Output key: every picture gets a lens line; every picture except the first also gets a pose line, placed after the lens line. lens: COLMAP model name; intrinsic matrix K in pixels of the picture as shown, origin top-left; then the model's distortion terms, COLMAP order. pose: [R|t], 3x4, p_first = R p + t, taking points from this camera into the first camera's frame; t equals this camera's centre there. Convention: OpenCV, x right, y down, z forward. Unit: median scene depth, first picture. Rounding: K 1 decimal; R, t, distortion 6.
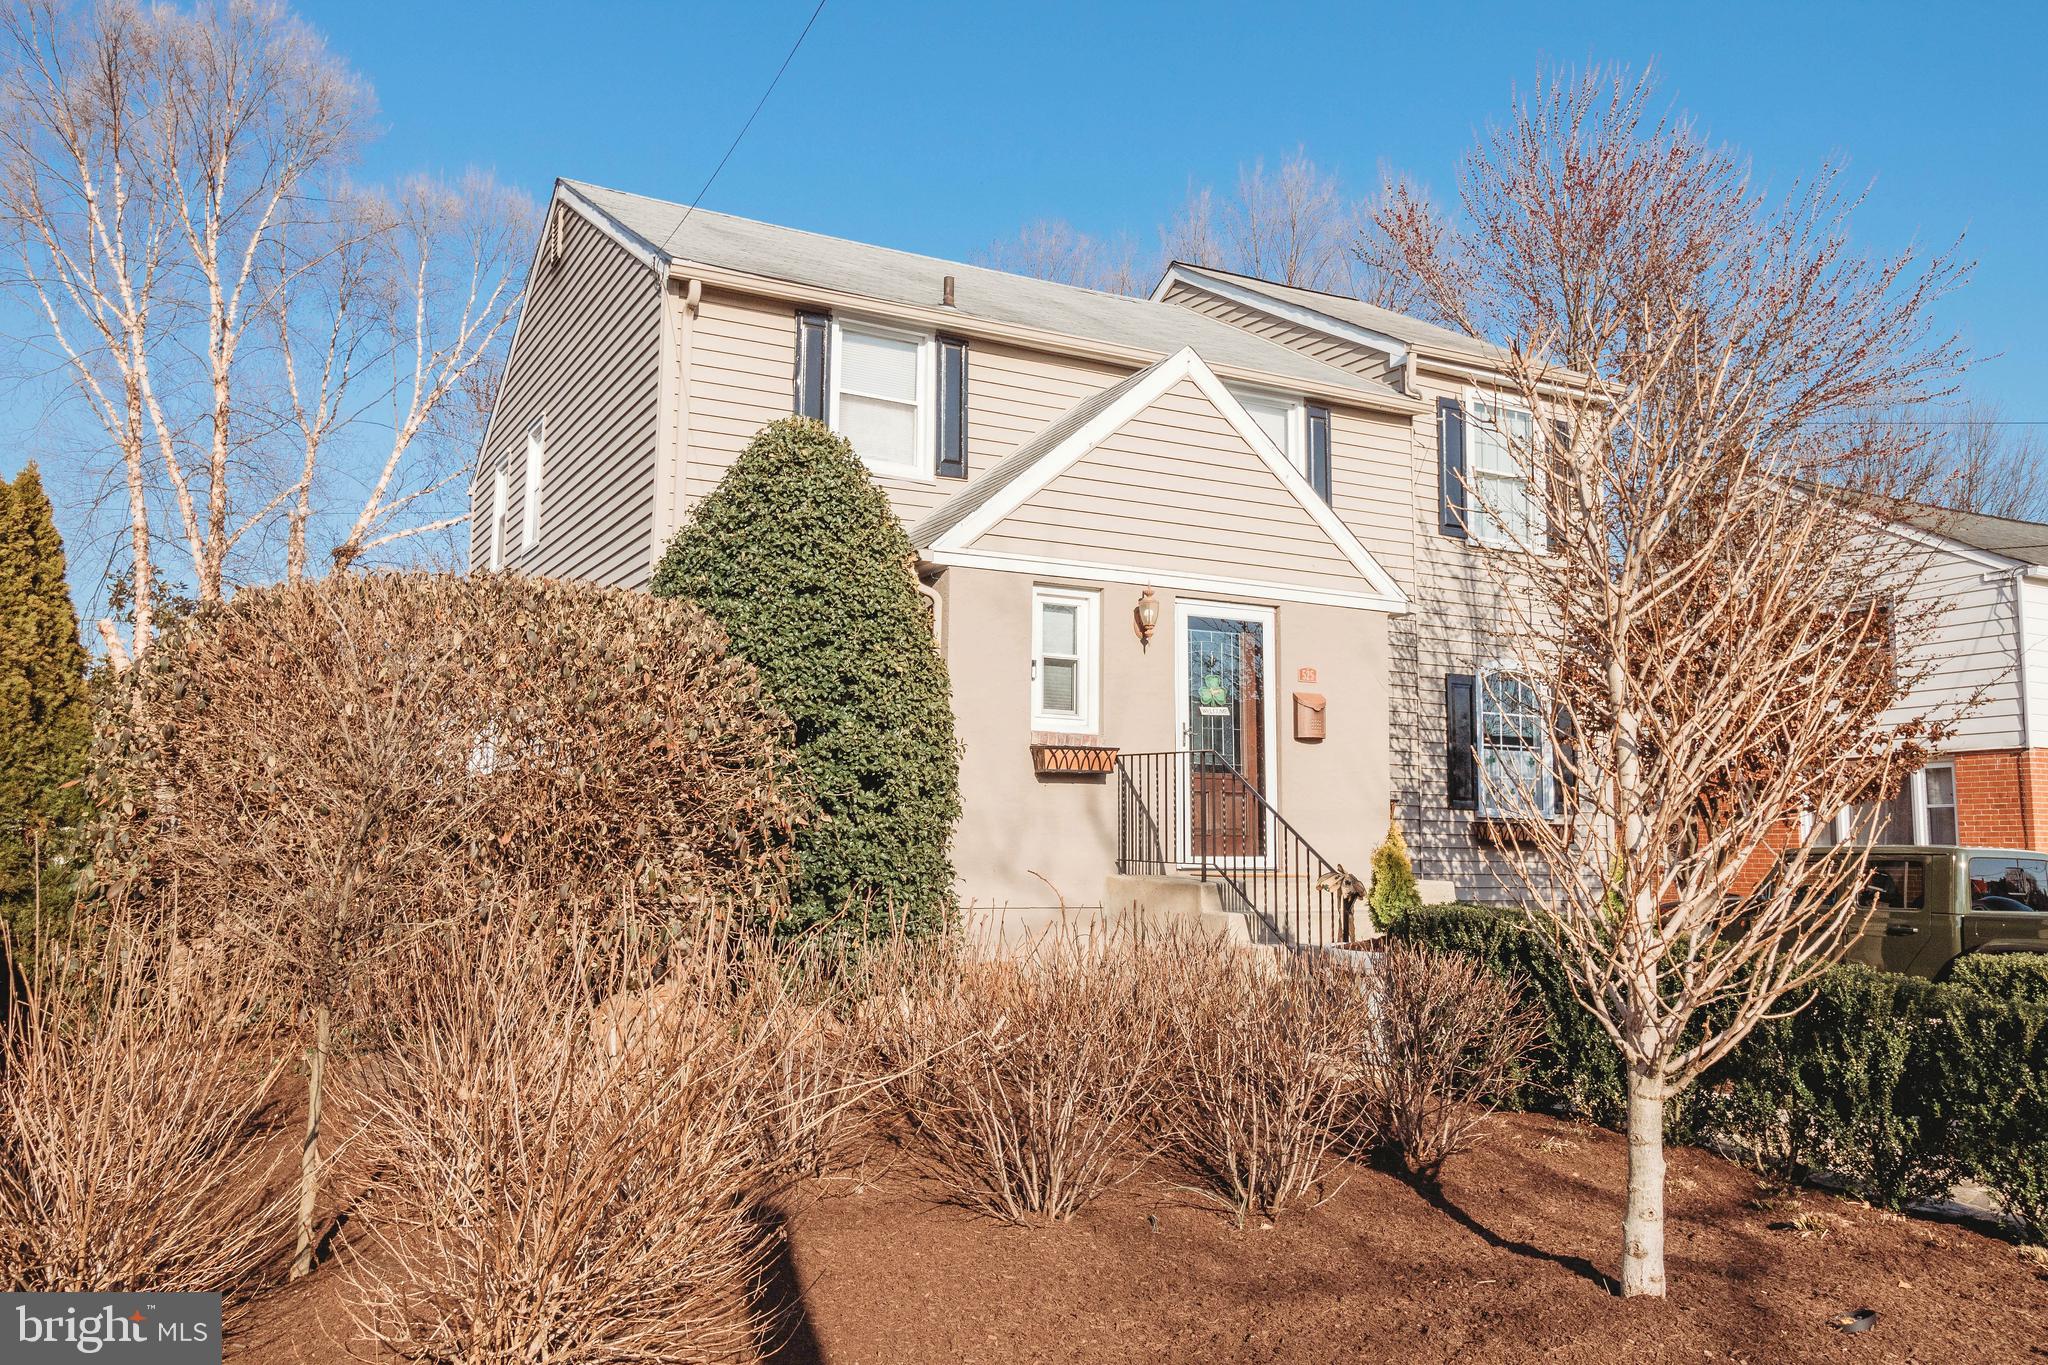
lens RADIAL K [[1620.0, 0, 1033.0], [0, 1620.0, 691.8], [0, 0, 1]] dist [0.008665, 0.004262]
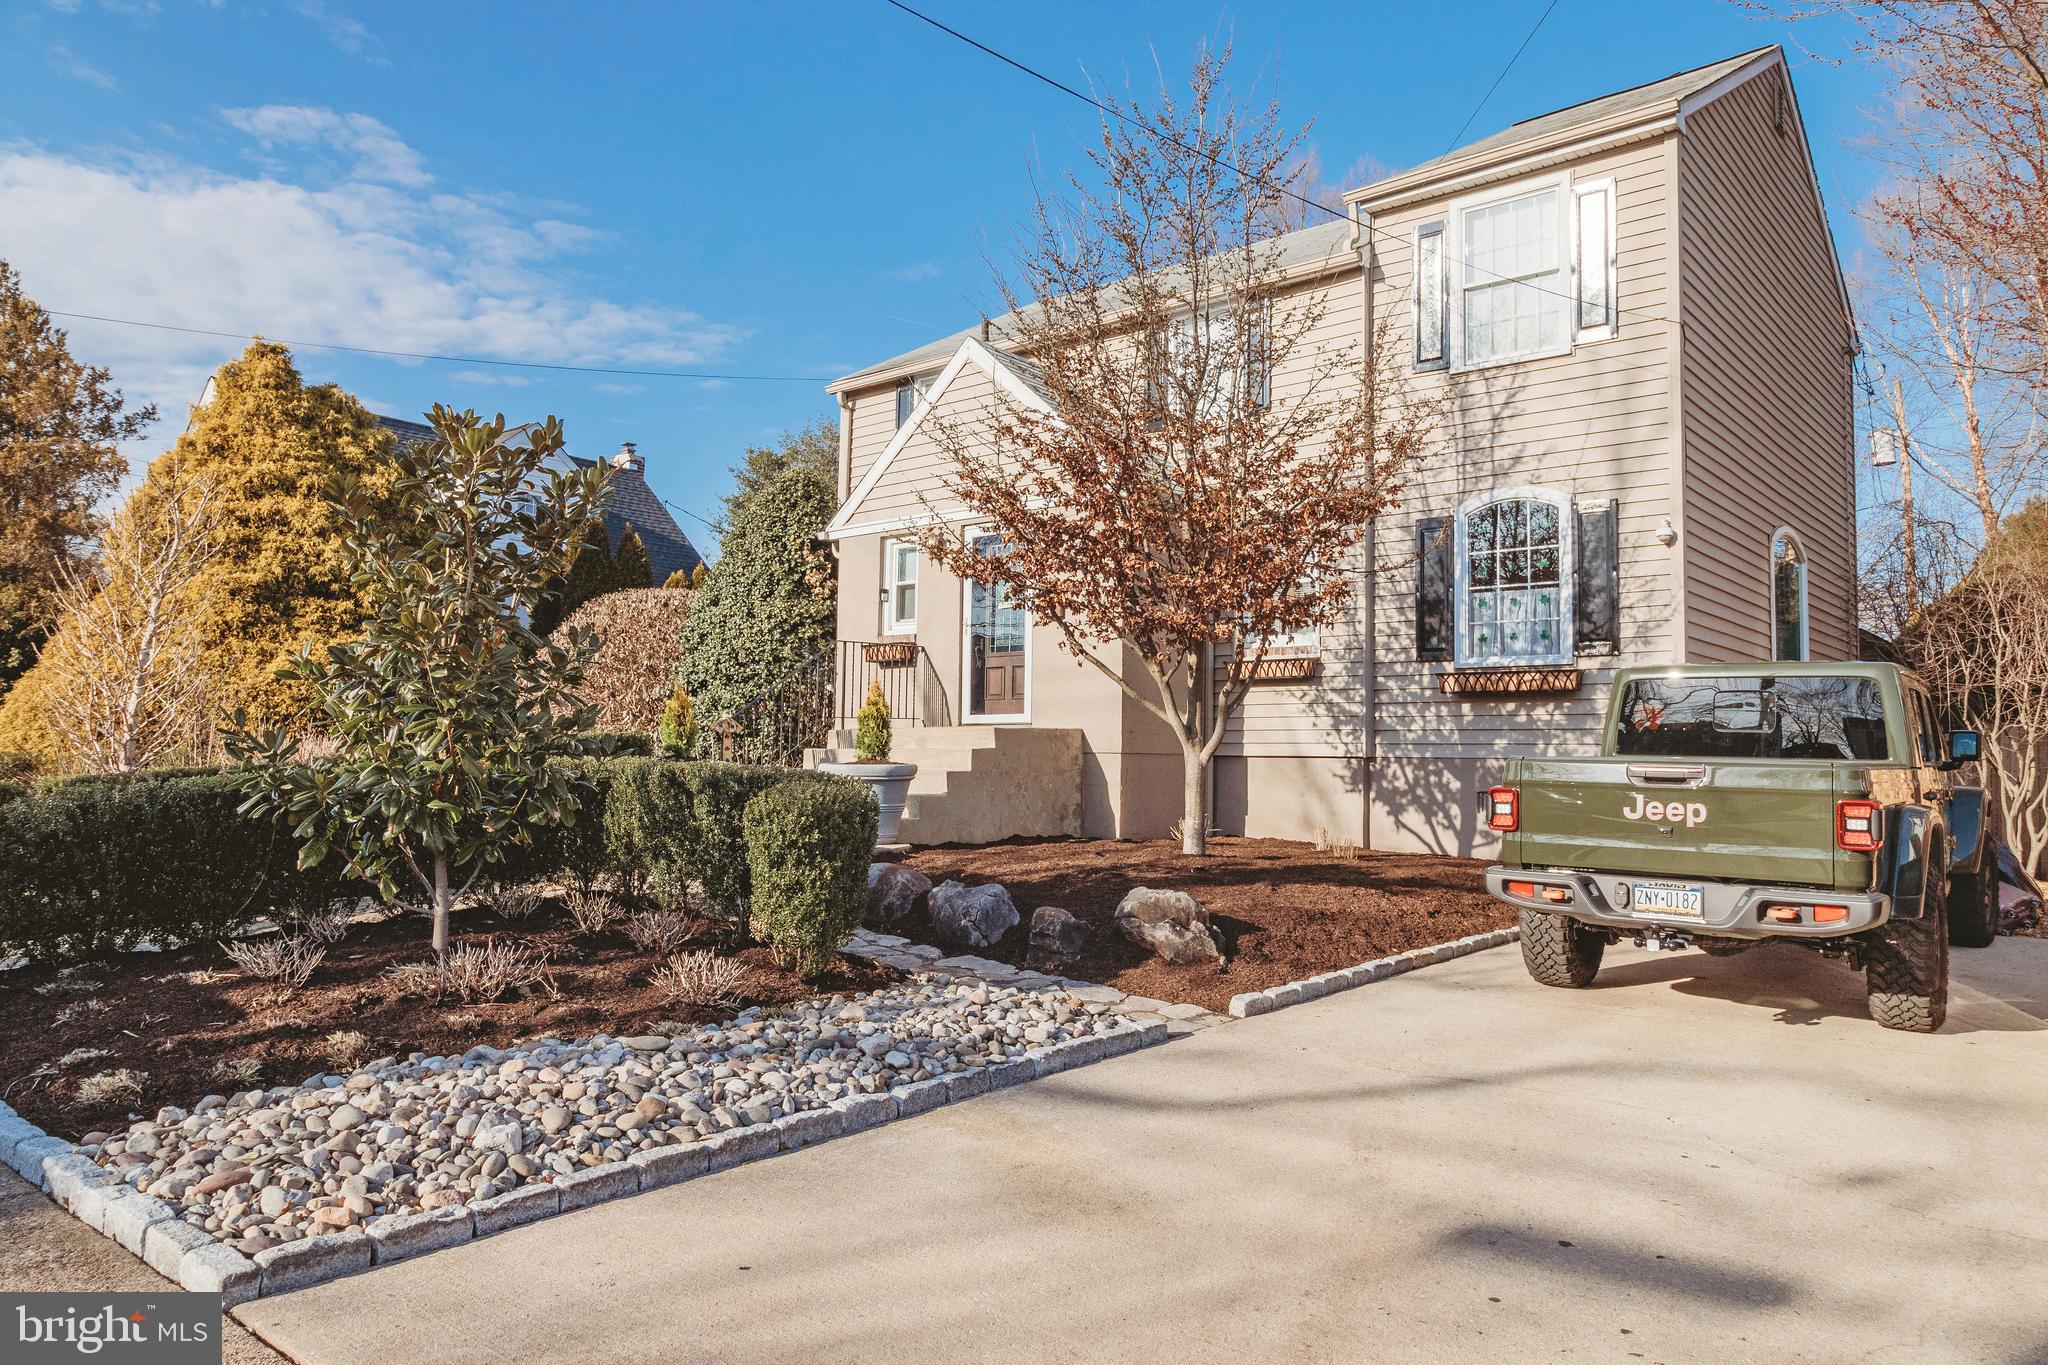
lens RADIAL K [[1347.5, 0, 1026.4], [0, 1347.5, 686.3], [0, 0, 1]] dist [0.002390, 0.000211]
pose [[0.344324, -0.049815, -0.937528, 1.138554], [0.091843, 0.995589, -0.019169, 0.100373], [0.934348, -0.079505, 0.347381, 0.625680]]
